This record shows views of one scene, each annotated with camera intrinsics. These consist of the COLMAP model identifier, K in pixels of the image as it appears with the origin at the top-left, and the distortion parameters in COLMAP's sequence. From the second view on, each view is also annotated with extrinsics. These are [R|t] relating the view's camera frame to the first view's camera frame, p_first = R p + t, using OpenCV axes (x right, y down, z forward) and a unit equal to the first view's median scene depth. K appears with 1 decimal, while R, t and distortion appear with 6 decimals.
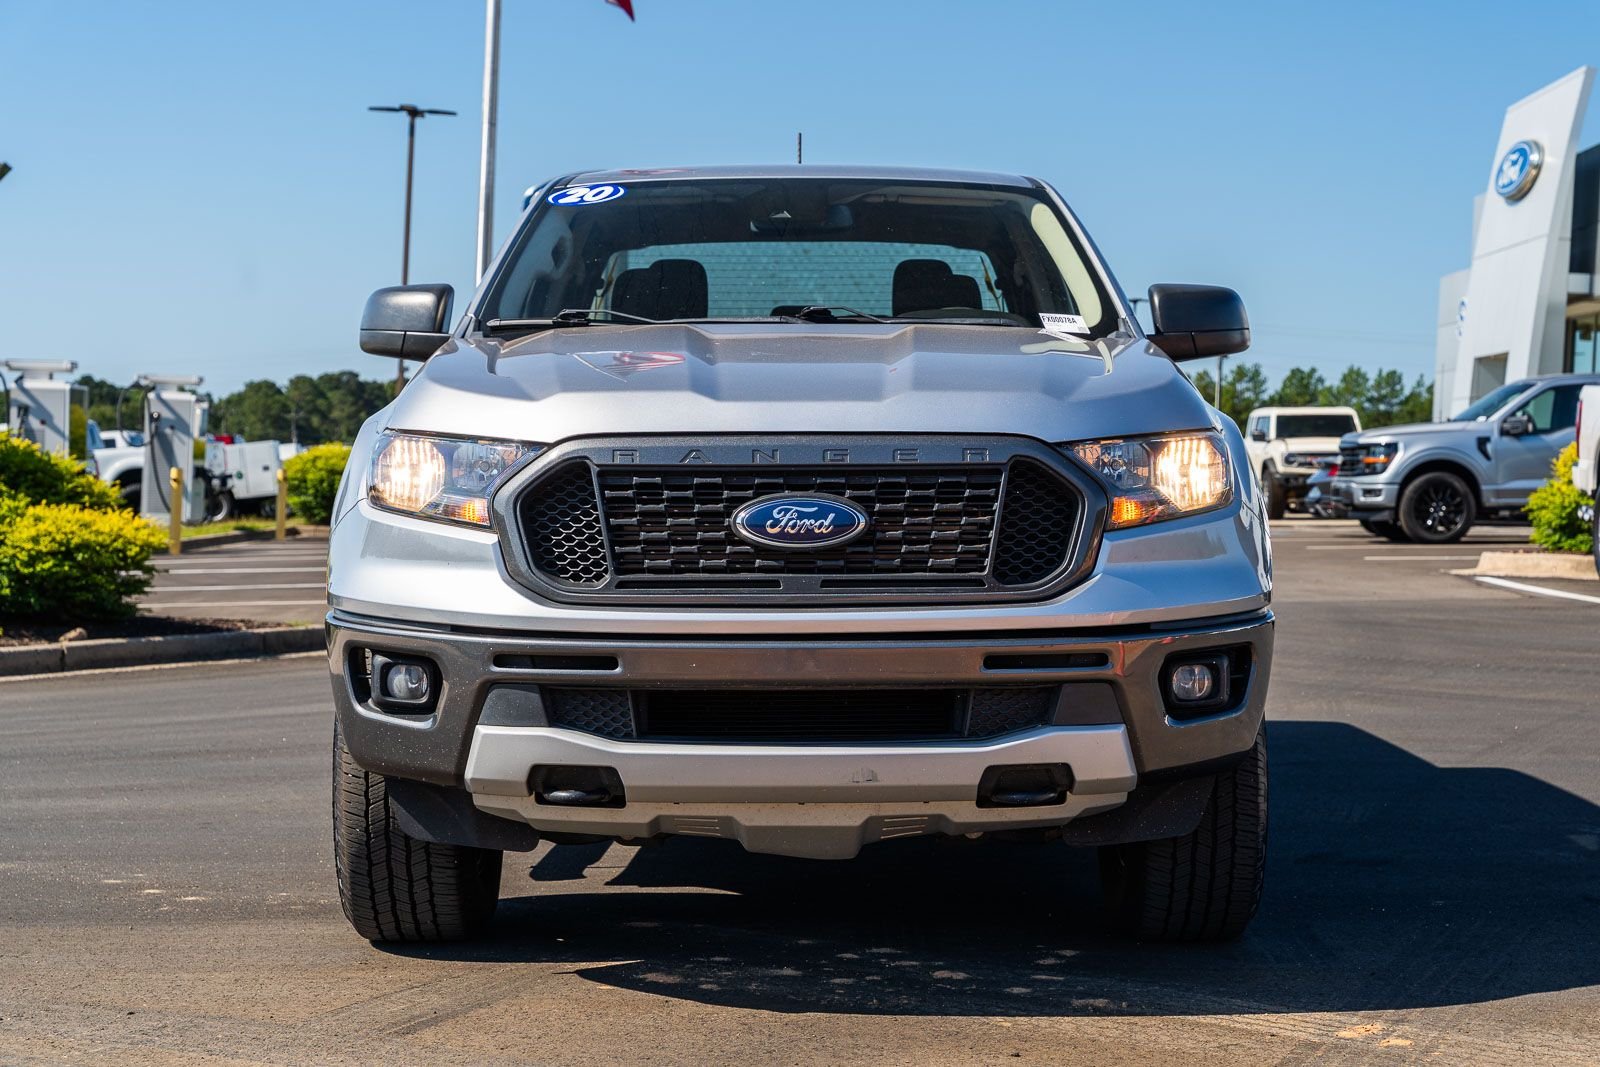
lens RADIAL K [[2545.2, 0, 800.0], [0, 2545.2, 533.5], [0, 0, 1]] dist [0.047057, -0.044493]
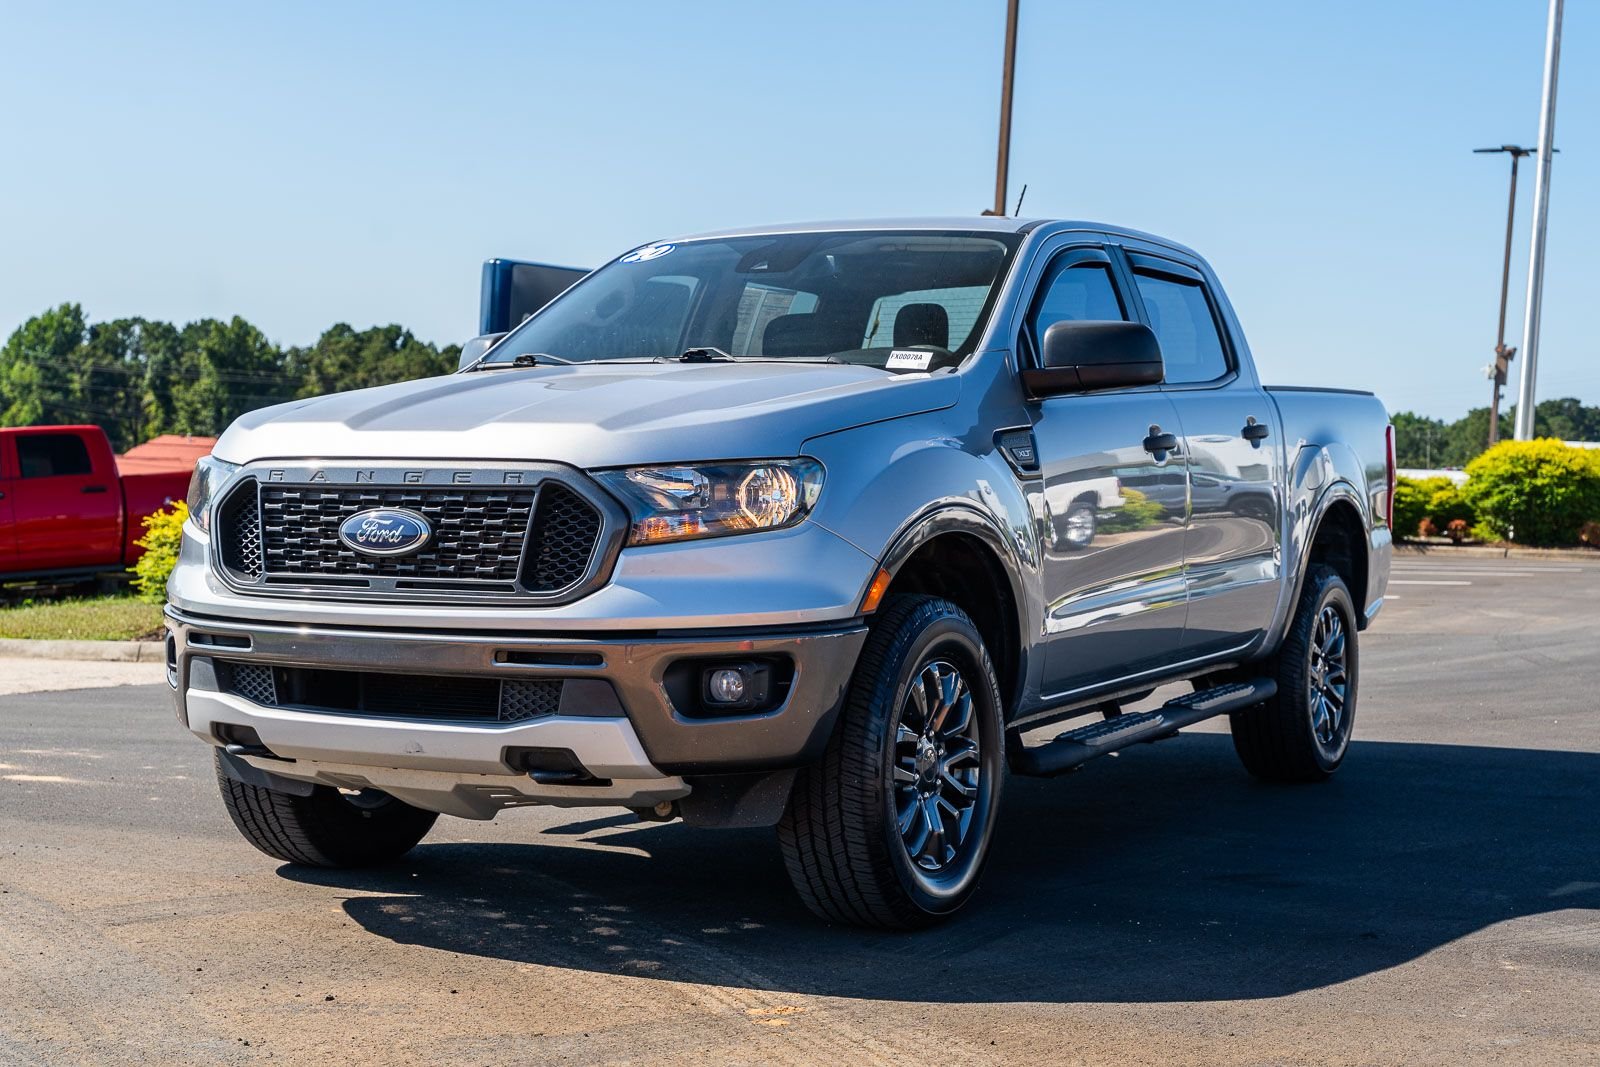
lens RADIAL K [[2345.7, 0, 800.0], [0, 2345.7, 533.5], [0, 0, 1]] dist [0.036979, 0.034219]
pose [[0.880245, 0.023166, -0.473953, 0.691190], [-0.026222, 0.999656, 0.000161, -0.009210], [0.473794, 0.012287, 0.880550, 0.119349]]
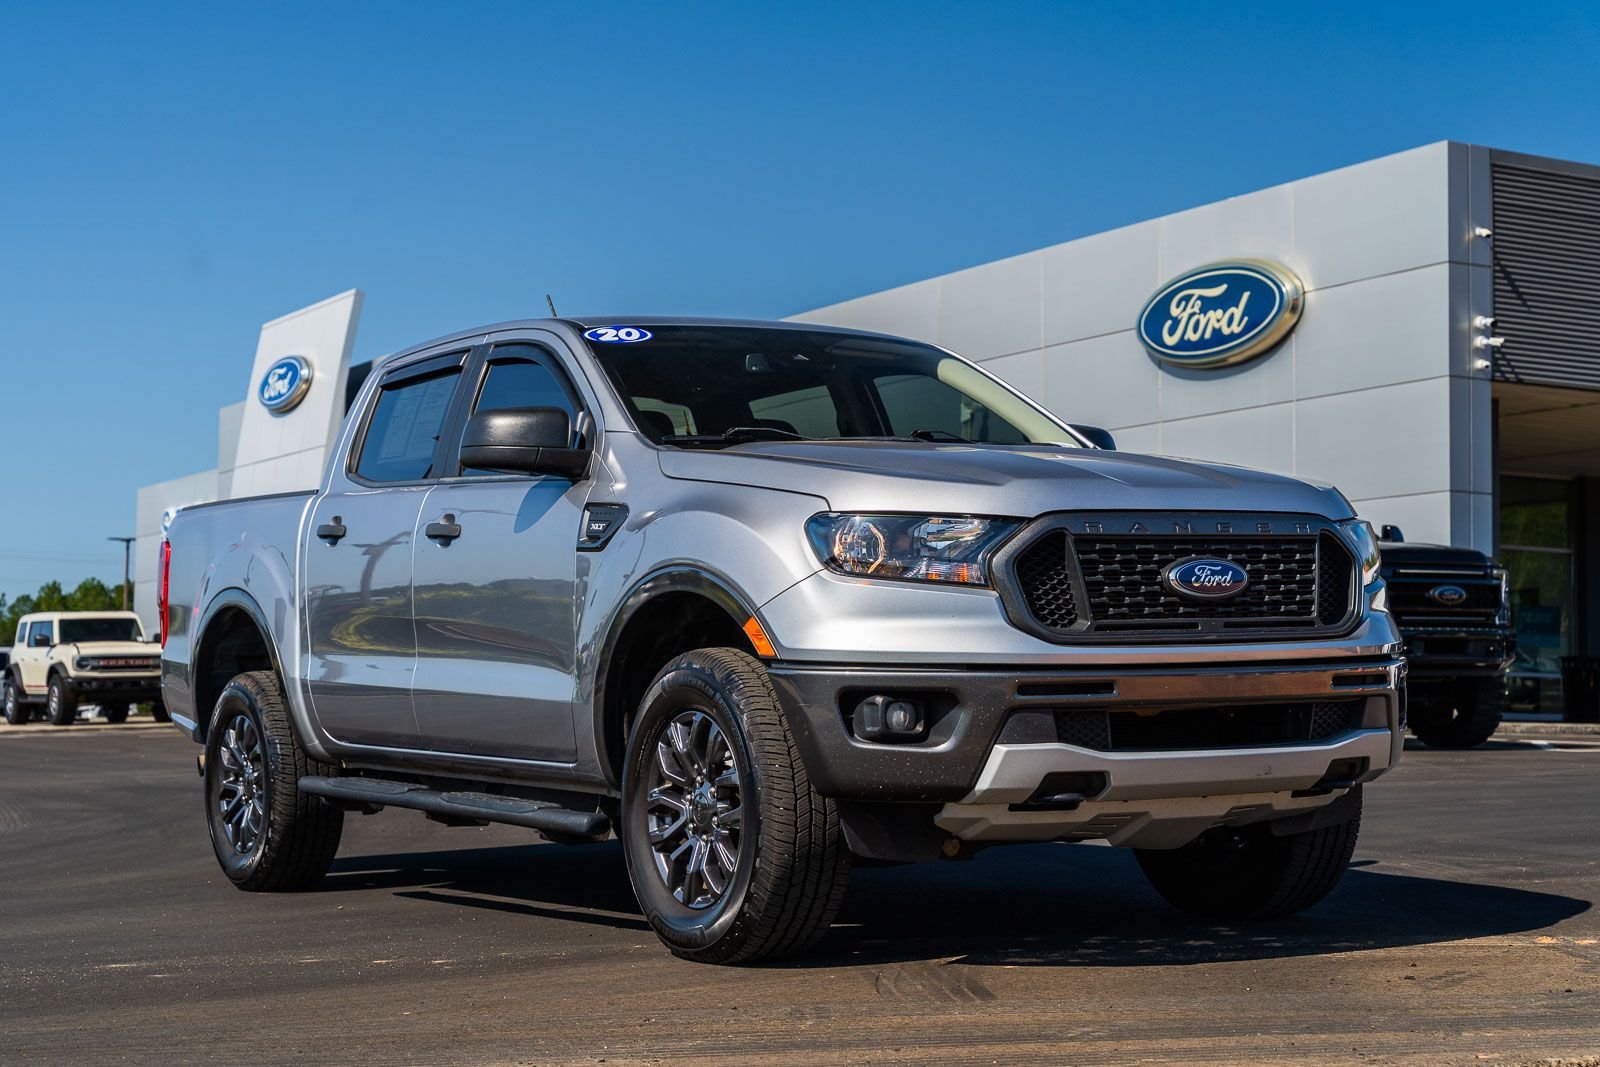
lens RADIAL K [[2545.2, 0, 800.0], [0, 2545.2, 533.5], [0, 0, 1]] dist [0.047057, -0.044493]
pose [[0.866360, 0.006086, 0.499383, -0.828043], [0.035922, 0.996577, -0.074463, 0.062004], [-0.498127, 0.082451, 0.863175, -0.024775]]
